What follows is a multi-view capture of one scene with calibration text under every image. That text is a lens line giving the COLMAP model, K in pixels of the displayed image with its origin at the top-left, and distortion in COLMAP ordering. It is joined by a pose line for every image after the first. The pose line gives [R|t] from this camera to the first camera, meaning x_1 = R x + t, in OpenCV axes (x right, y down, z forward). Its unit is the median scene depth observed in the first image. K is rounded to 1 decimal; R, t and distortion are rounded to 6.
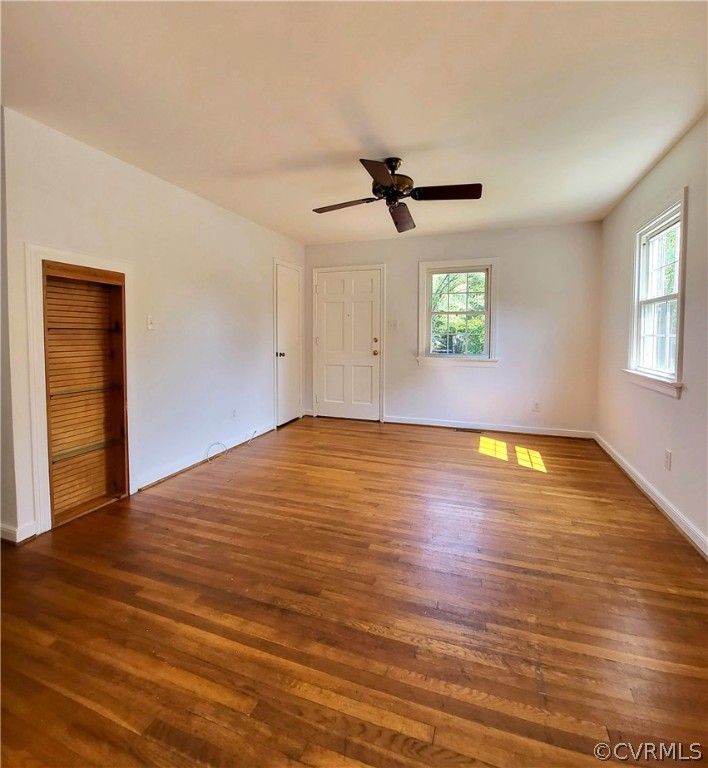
lens RADIAL K [[372.1, 0, 352.3], [0, 372.1, 382.0], [0, 0, 1]] dist [-0.001045, -0.000604]
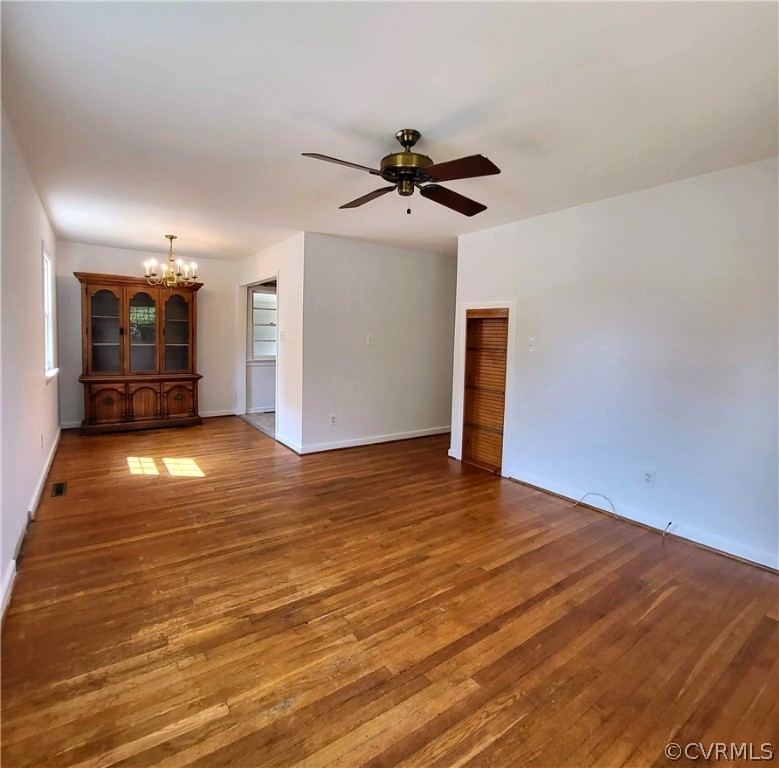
lens RADIAL K [[418.2, 0, 387.1], [0, 418.2, 385.1], [0, 0, 1]] dist [-0.004657, -0.000232]
pose [[-0.565448, 0.079317, -0.820961, 0.960564], [-0.138308, 0.972152, 0.189186, -0.269276], [0.813105, 0.220521, -0.538731, 1.646052]]
